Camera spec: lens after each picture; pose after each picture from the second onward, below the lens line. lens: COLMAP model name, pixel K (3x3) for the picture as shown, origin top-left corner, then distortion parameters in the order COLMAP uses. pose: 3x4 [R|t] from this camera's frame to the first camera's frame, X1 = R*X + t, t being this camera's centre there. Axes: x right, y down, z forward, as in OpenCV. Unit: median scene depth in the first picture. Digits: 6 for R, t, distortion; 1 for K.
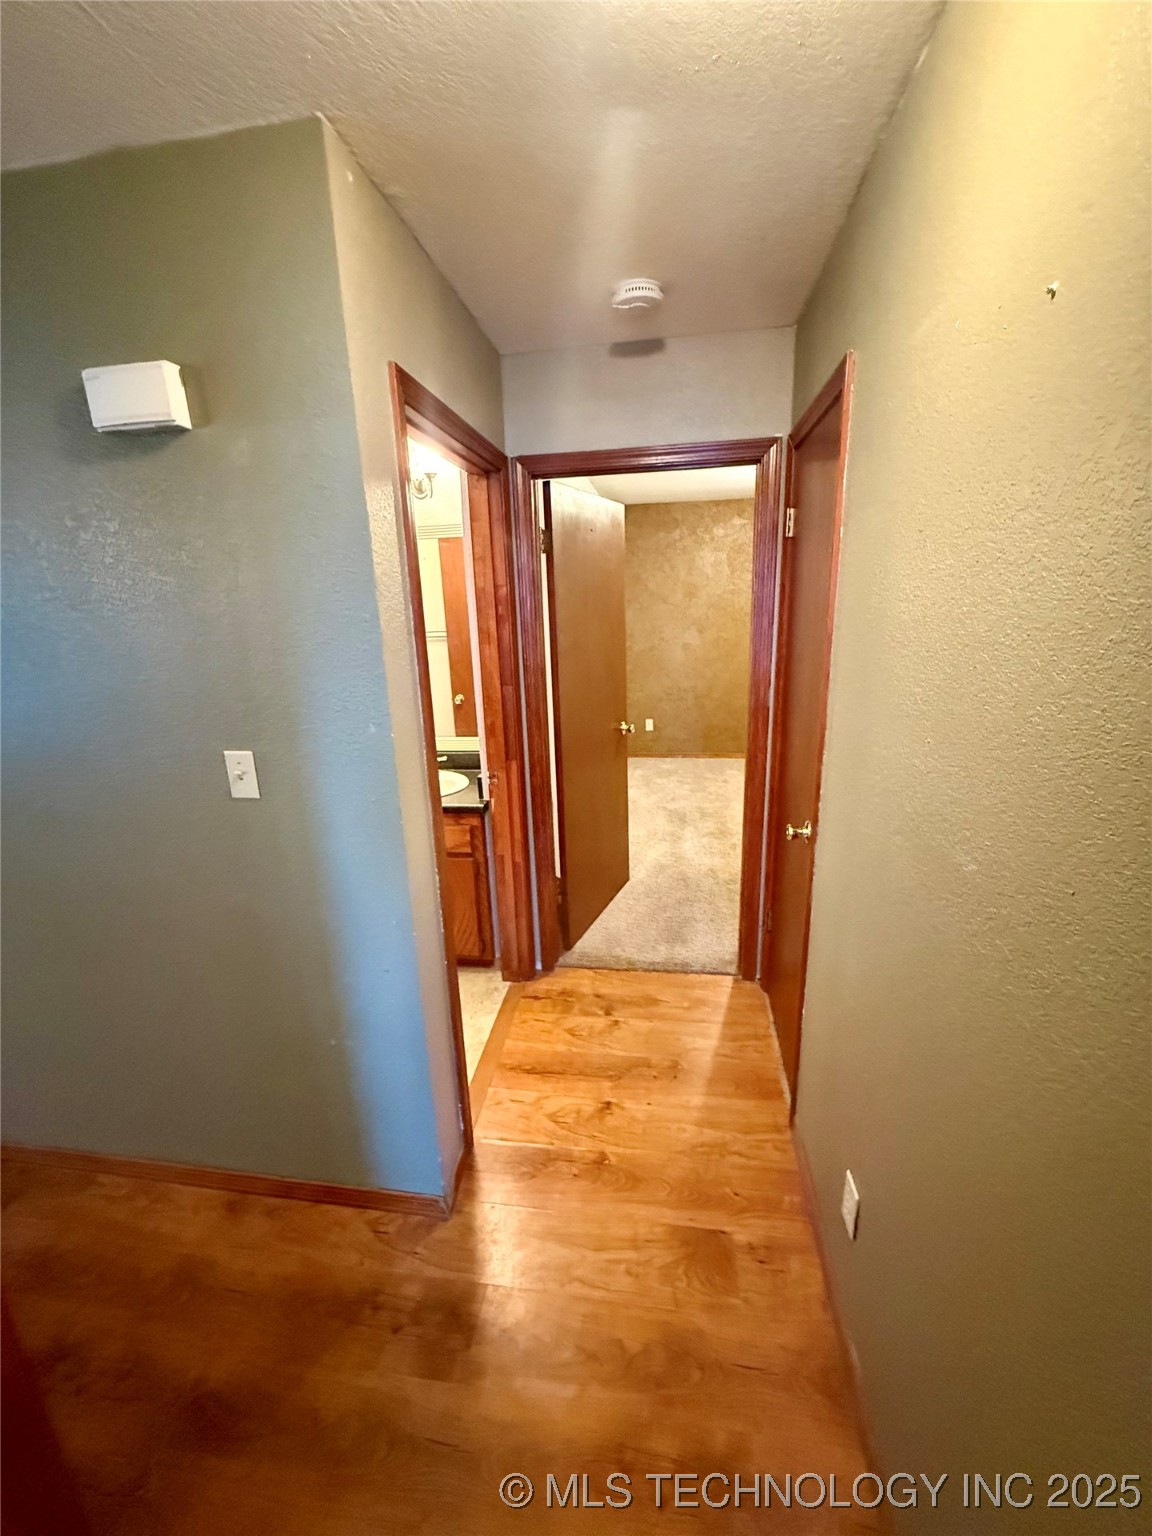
lens RADIAL K [[614.2, 0, 581.2], [0, 614.2, 760.5], [0, 0, 1]] dist [0.003679, 0.000312]
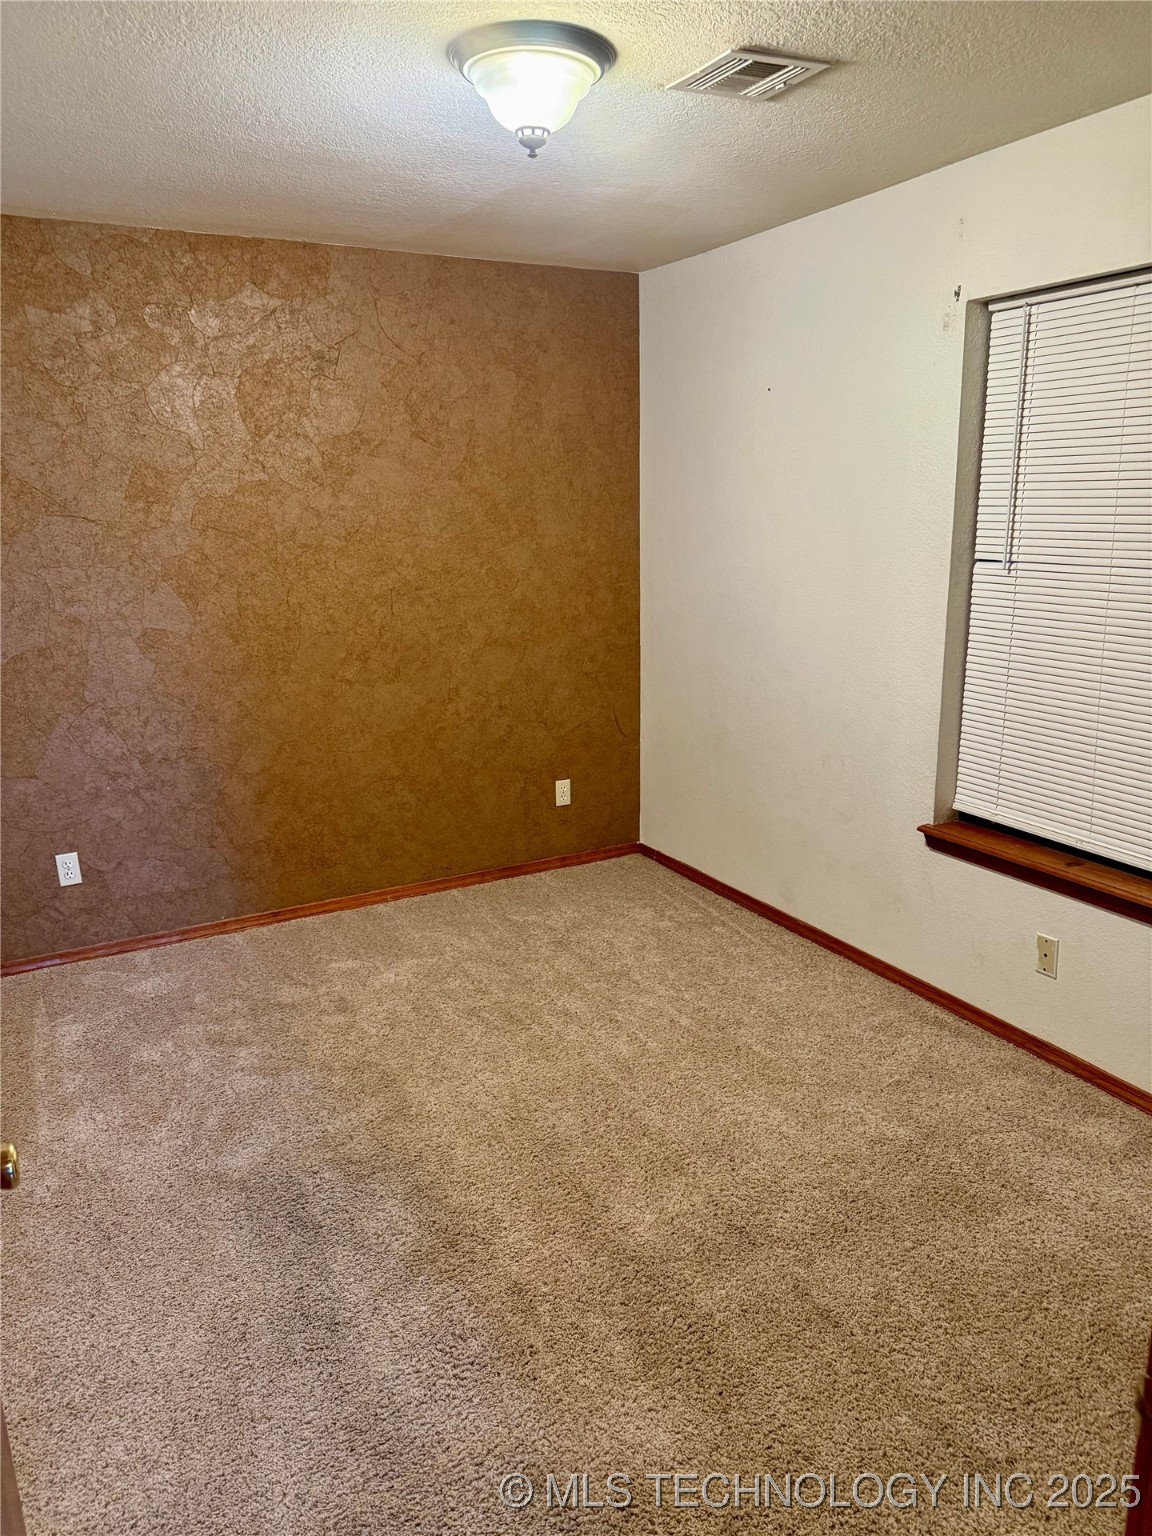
lens RADIAL K [[1078.4, 0, 576.0], [0, 1078.4, 764.1], [0, 0, 1]] dist [0.019504, -0.025421]
pose [[0.798744, -0.134655, 0.586409, -0.010411], [0.146266, 0.988853, 0.027838, -0.099794], [-0.583621, 0.063537, 0.809536, 0.369416]]
